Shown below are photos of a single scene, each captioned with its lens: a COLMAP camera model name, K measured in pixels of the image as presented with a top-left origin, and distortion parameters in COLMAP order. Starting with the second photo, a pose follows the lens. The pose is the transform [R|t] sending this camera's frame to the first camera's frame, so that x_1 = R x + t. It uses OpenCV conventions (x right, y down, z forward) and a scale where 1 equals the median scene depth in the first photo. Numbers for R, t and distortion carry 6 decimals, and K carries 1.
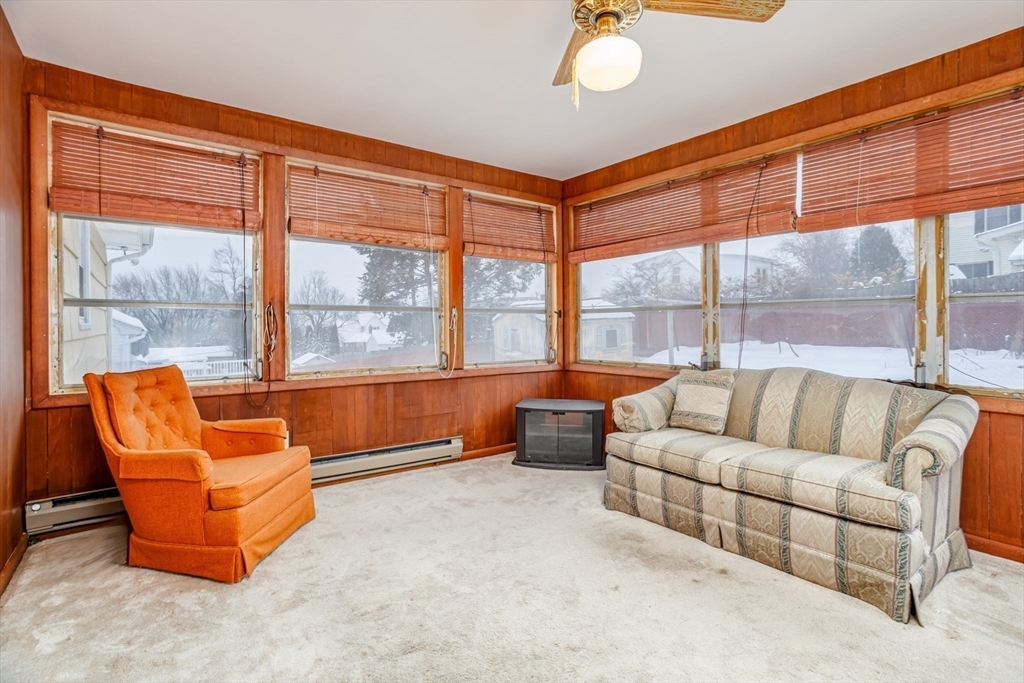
lens RADIAL K [[501.0, 0, 523.6], [0, 501.0, 326.9], [0, 0, 1]] dist [-0.035902, 0.000358]
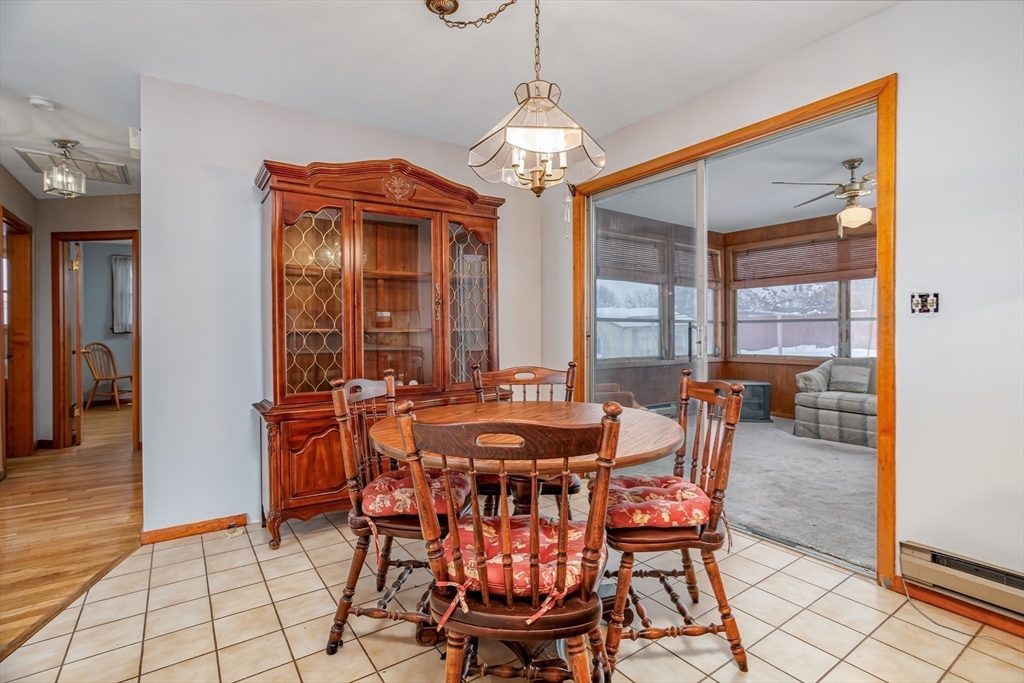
lens RADIAL K [[492.3, 0, 512.5], [0, 492.3, 338.0], [0, 0, 1]] dist [-0.027032, 0.000533]
pose [[0.999171, 0.004533, -0.040455, -0.631205], [-0.004169, 0.999950, 0.009098, 0.008436], [0.040494, -0.008922, 0.999140, -0.617052]]
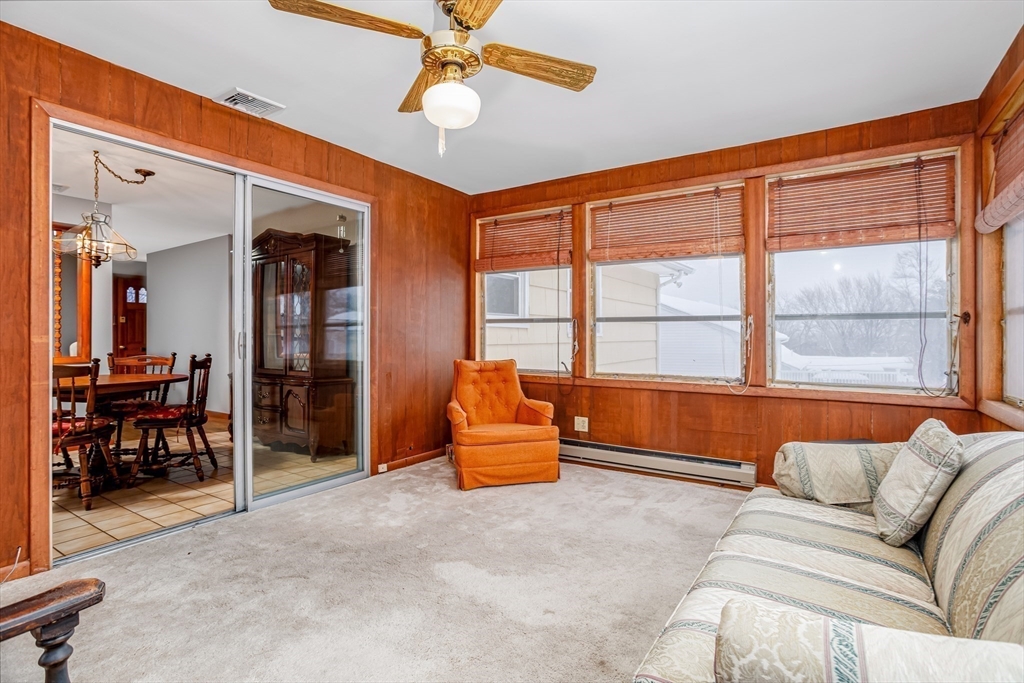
lens RADIAL K [[500.5, 0, 512.6], [0, 500.5, 333.7], [0, 0, 1]] dist [-0.027187, 0.000652]
pose [[0.336575, 0.001305, -0.941656, 0.608378], [-0.006201, 0.999980, -0.000831, -0.003027], [0.941636, 0.006119, 0.336576, 0.351097]]
